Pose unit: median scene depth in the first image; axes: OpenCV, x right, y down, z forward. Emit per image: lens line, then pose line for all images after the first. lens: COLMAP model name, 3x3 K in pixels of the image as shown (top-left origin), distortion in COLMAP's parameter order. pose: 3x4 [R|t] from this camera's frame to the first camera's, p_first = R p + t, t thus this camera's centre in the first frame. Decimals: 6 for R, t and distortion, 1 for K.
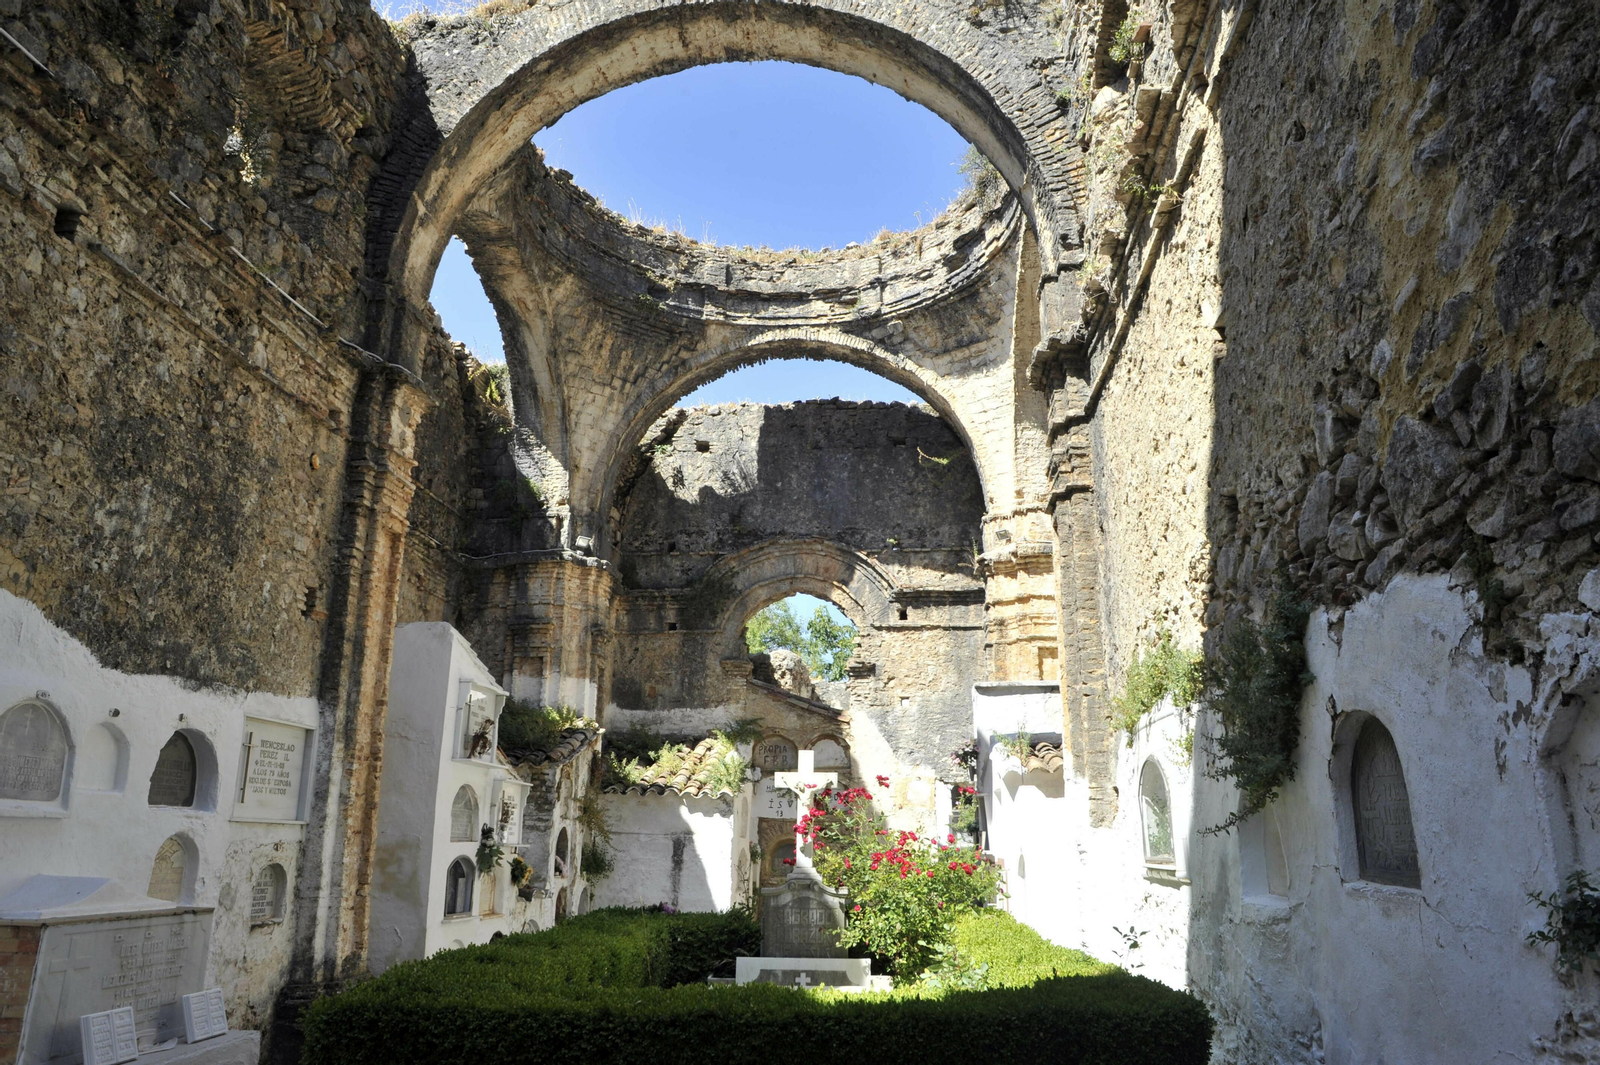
lens RADIAL K [[1114.7, 0, 803.0], [0, 1114.7, 533.2], [0, 0, 1]] dist [-0.072774, 0.024368]
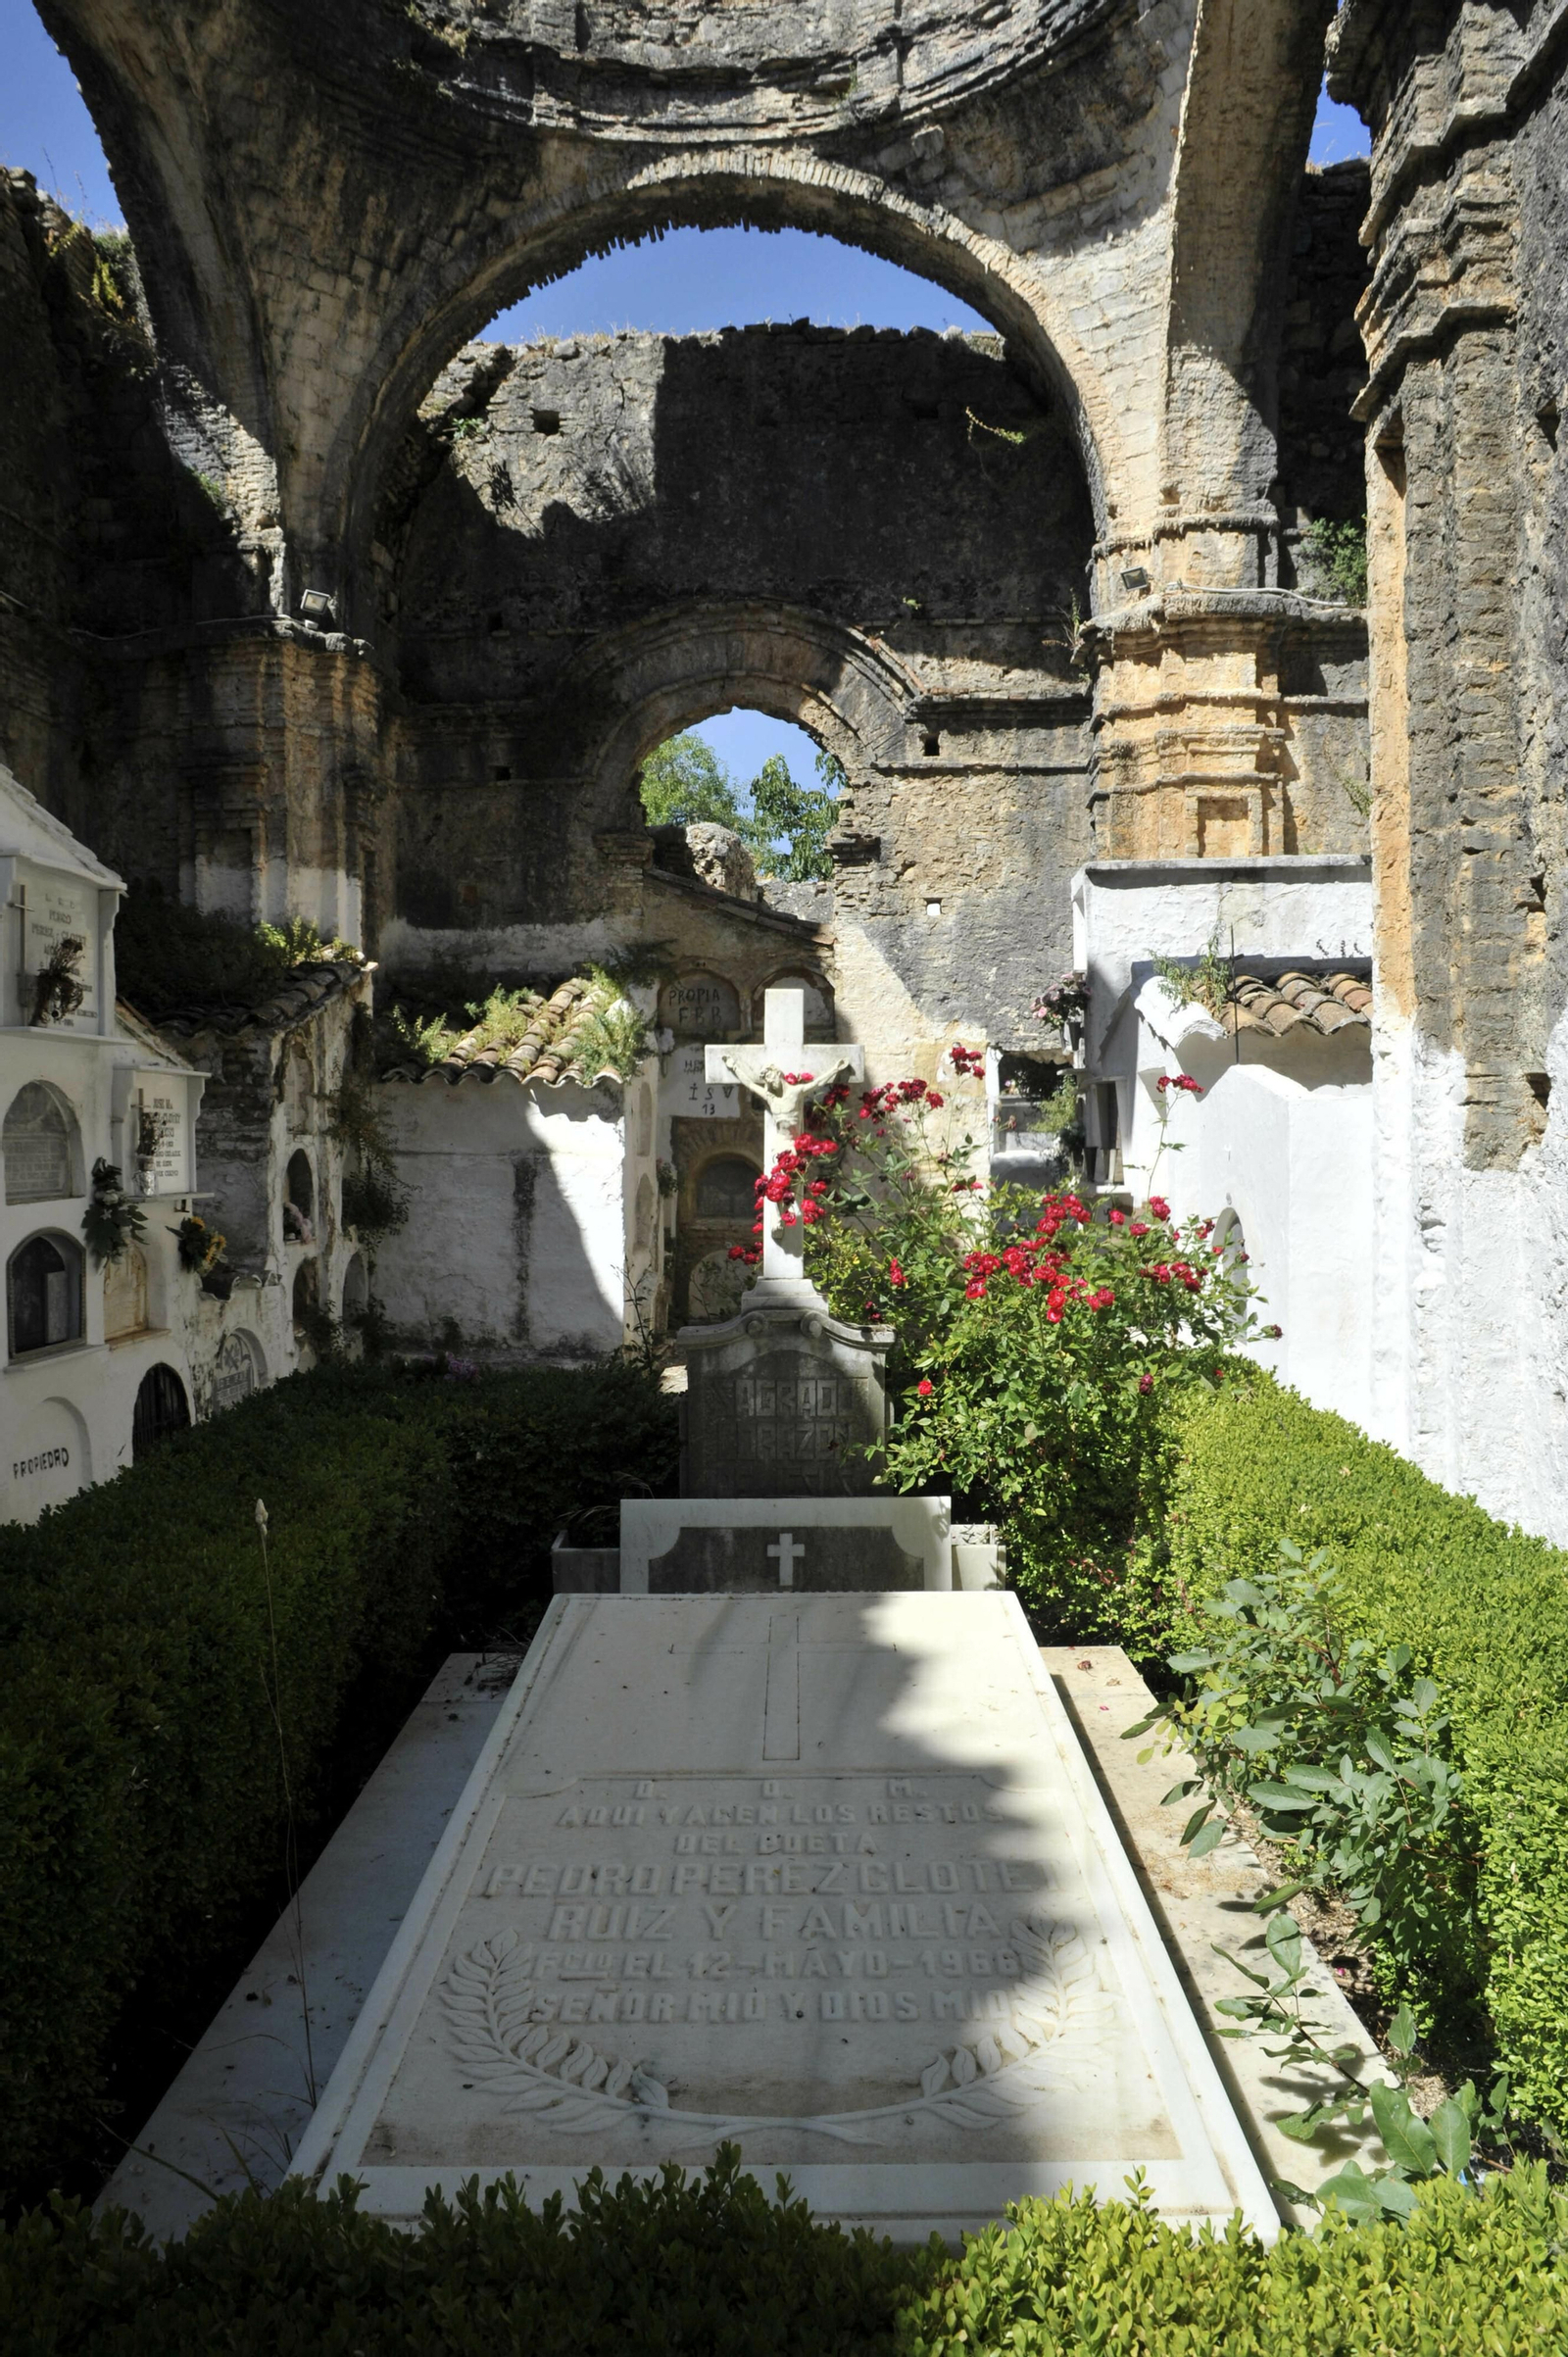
lens RADIAL K [[1642.1, 0, 789.4], [0, 1642.1, 1185.6], [0, 0, 1]] dist [-0.072774, 0.024368]
pose [[0.999413, -0.016018, 0.030296, -0.006704], [0.006172, 0.953723, 0.300622, 0.042692], [-0.033710, -0.300258, 0.953262, 0.208603]]
